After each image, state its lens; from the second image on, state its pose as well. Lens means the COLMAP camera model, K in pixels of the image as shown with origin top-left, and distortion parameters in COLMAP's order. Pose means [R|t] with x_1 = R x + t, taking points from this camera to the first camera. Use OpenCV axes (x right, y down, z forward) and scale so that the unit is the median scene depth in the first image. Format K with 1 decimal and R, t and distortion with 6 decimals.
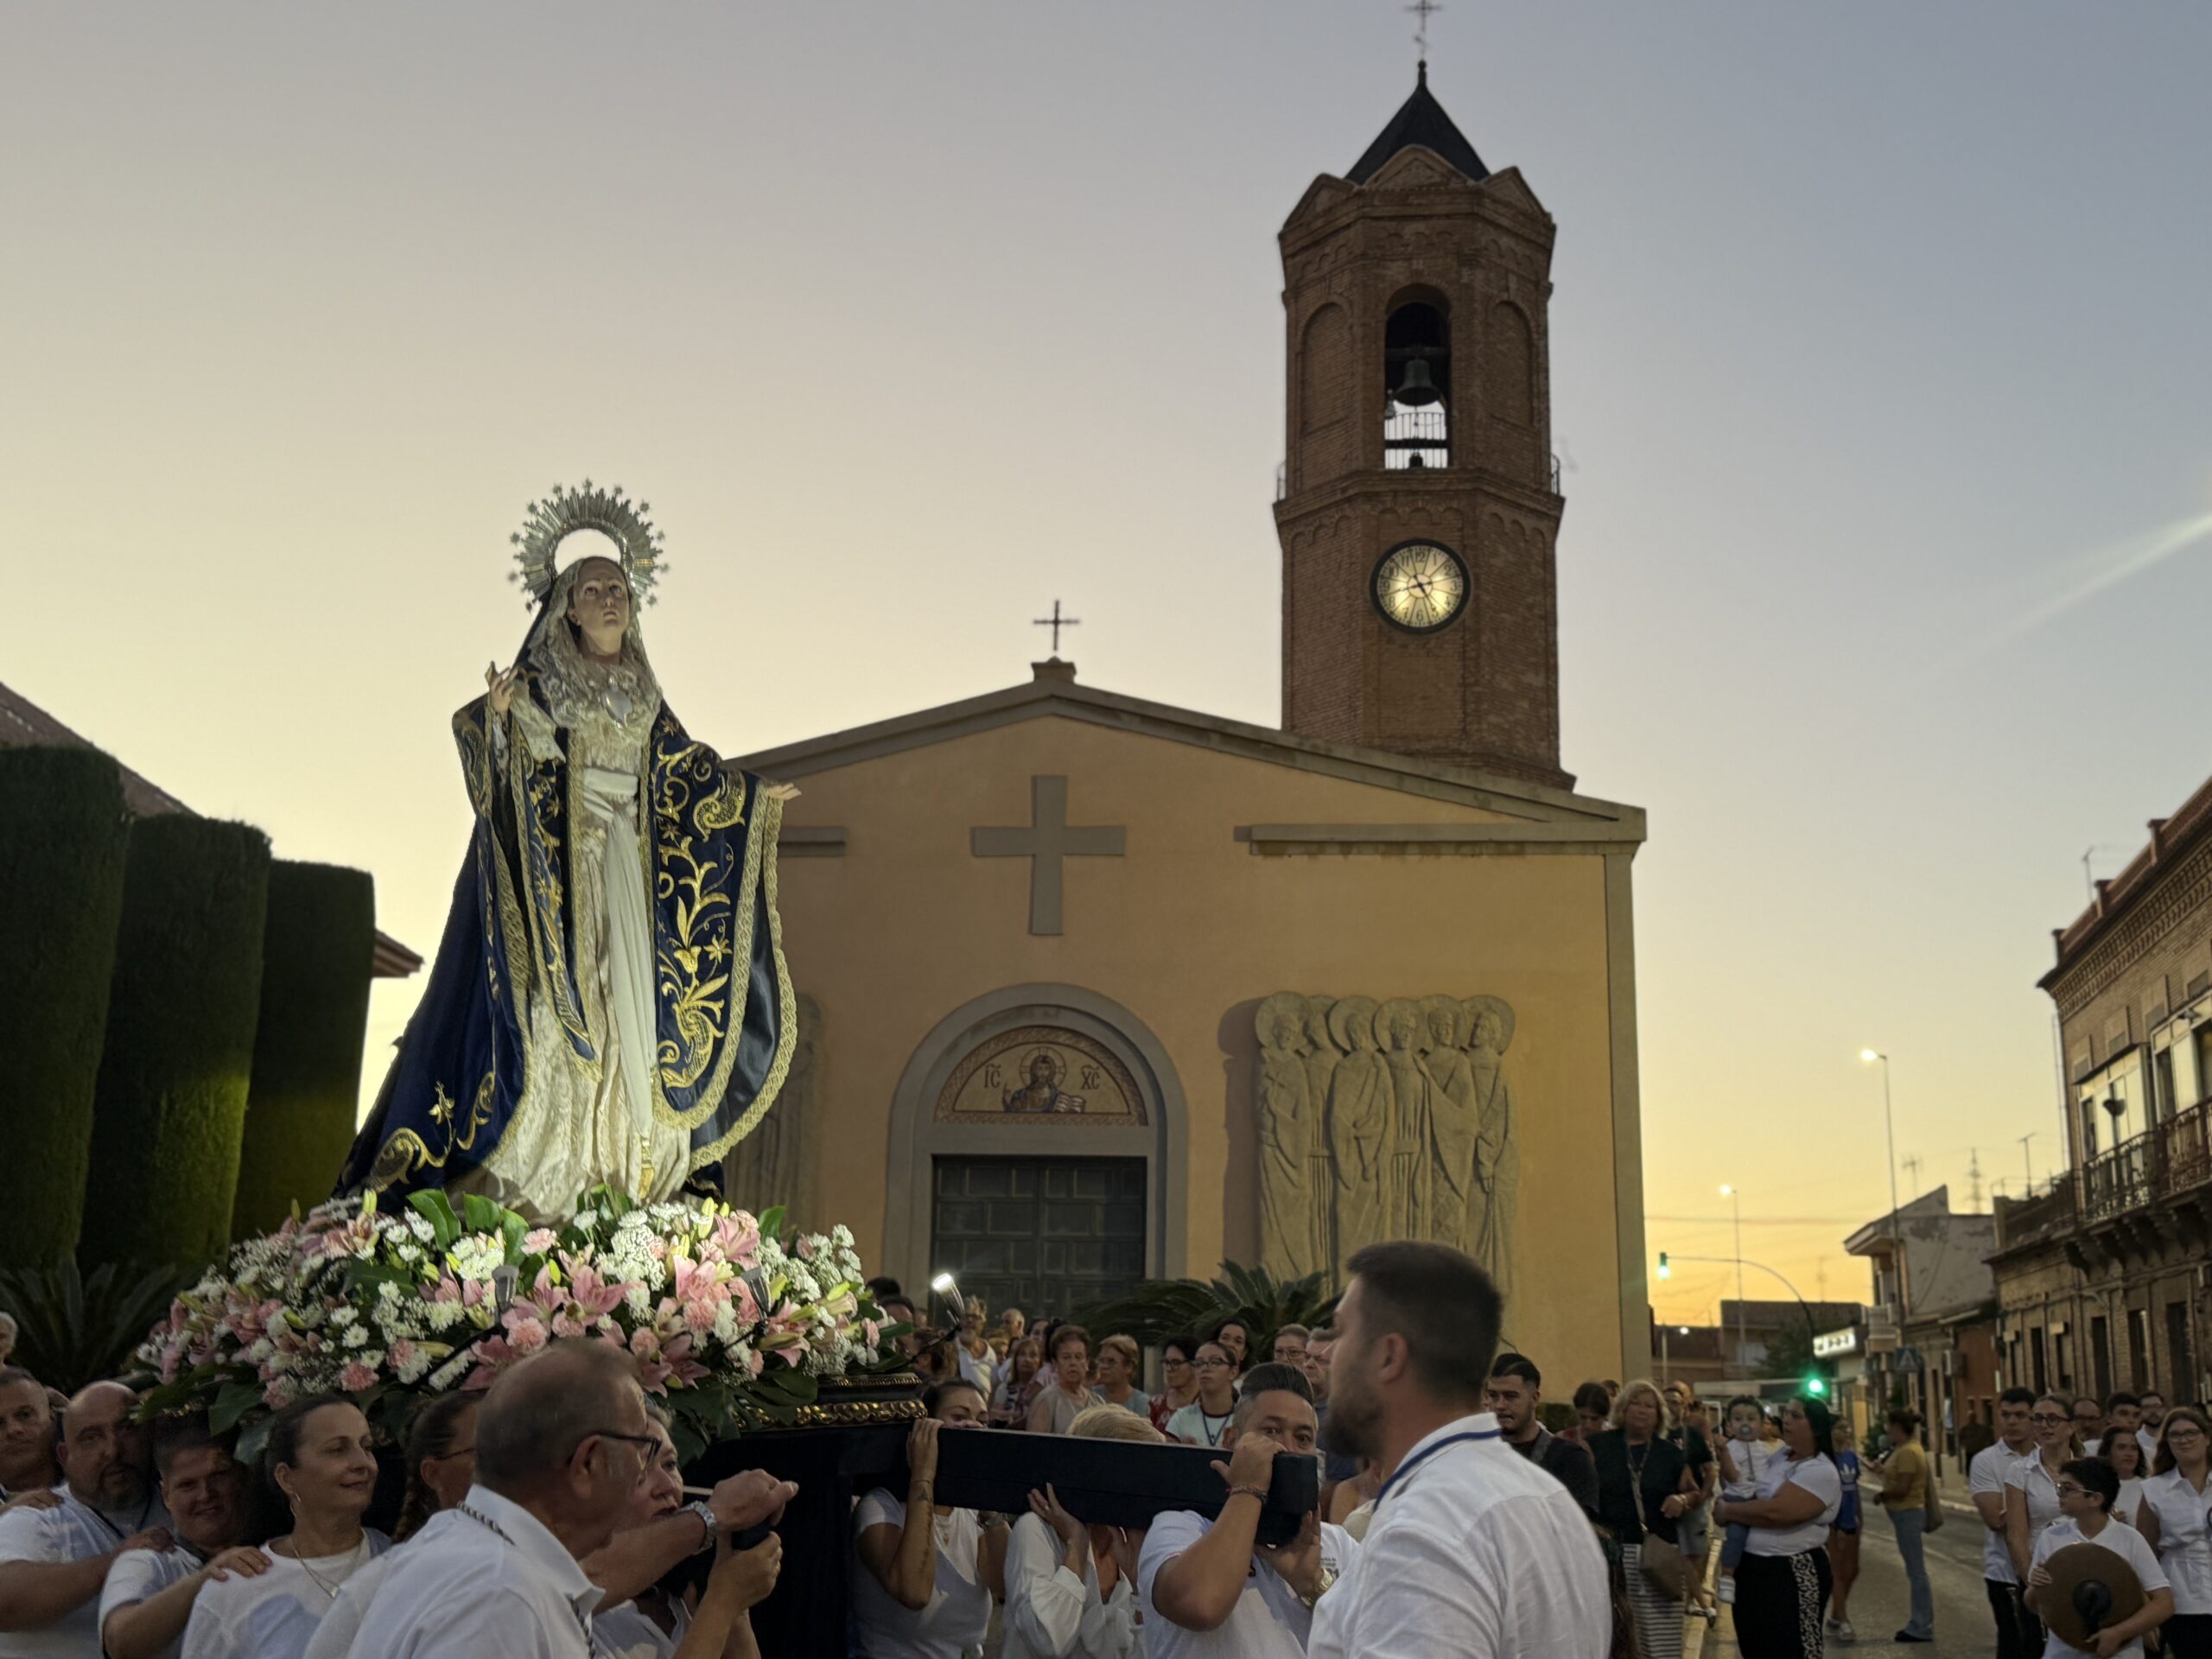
lens RADIAL K [[2331.4, 0, 1106.0], [0, 2331.4, 829.5], [0, 0, 1]] dist [0.095117, -0.040234]
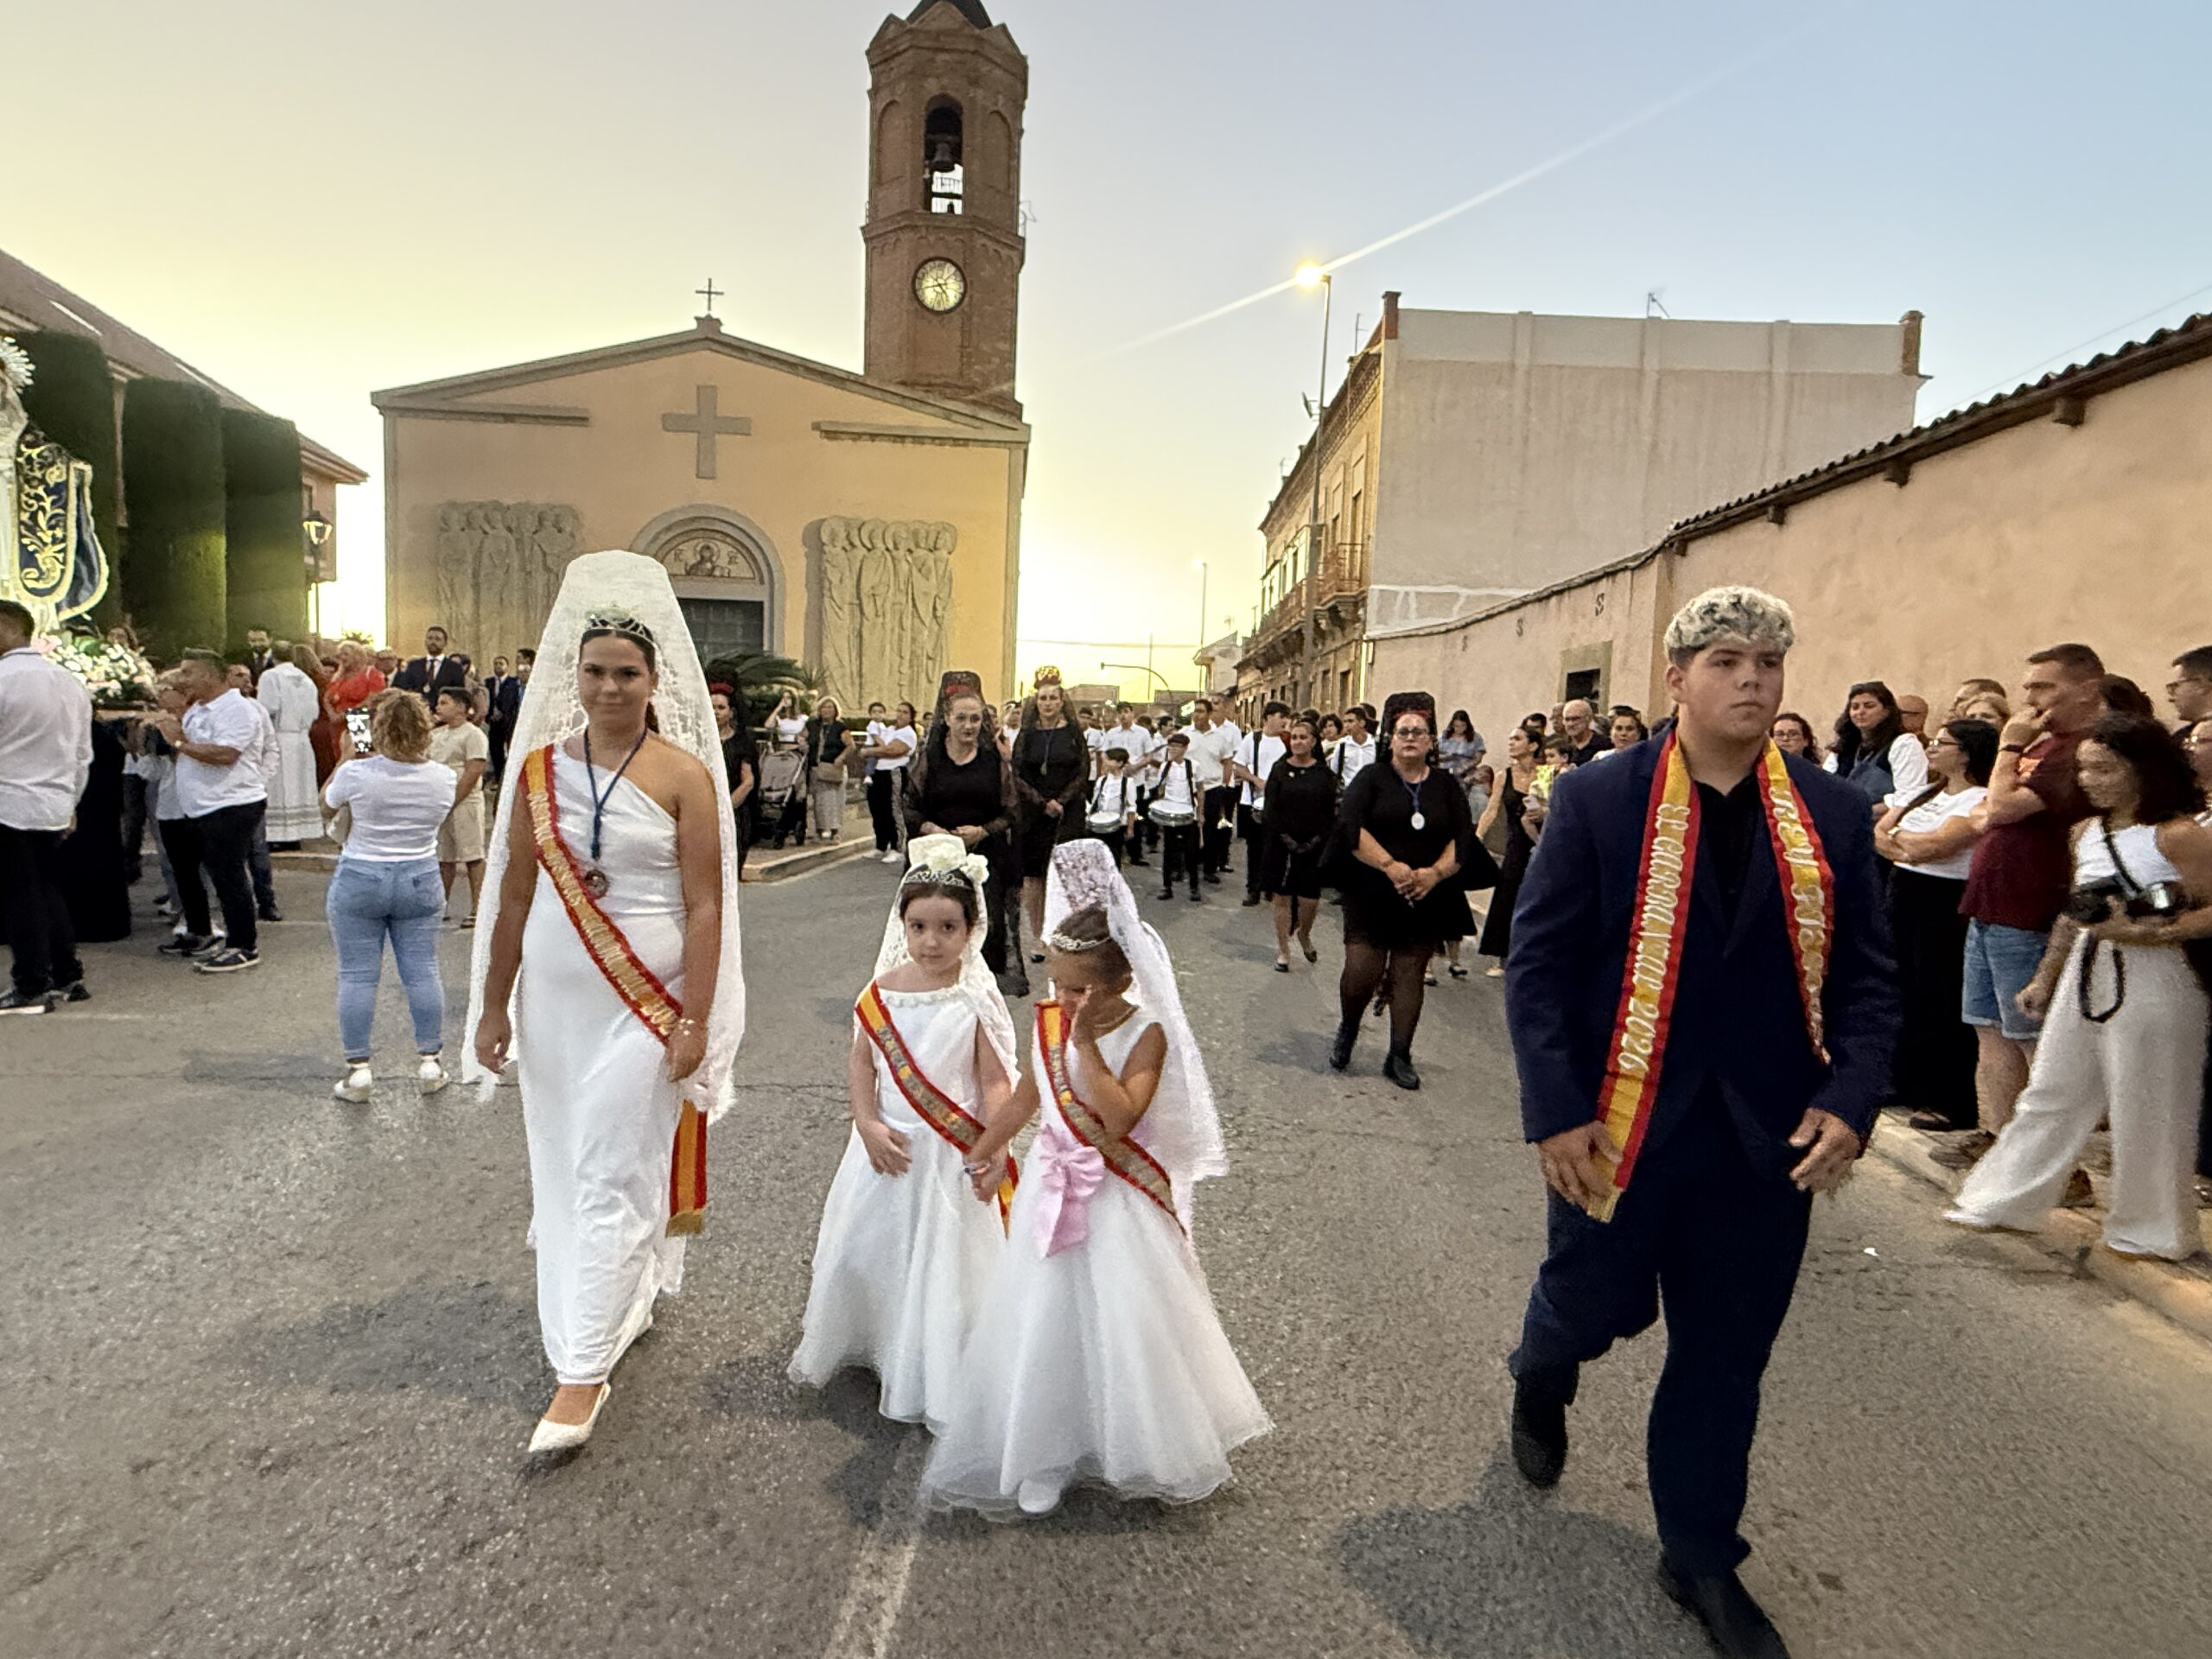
lens RADIAL K [[1278.4, 0, 1106.0], [0, 1278.4, 829.5], [0, 0, 1]] dist [-0.004927, -0.001133]
pose [[0.982541, -0.002806, 0.186027, 0.094528], [-0.055326, 0.950246, 0.306547, -0.017532], [-0.177632, -0.311487, 0.933500, -0.078774]]
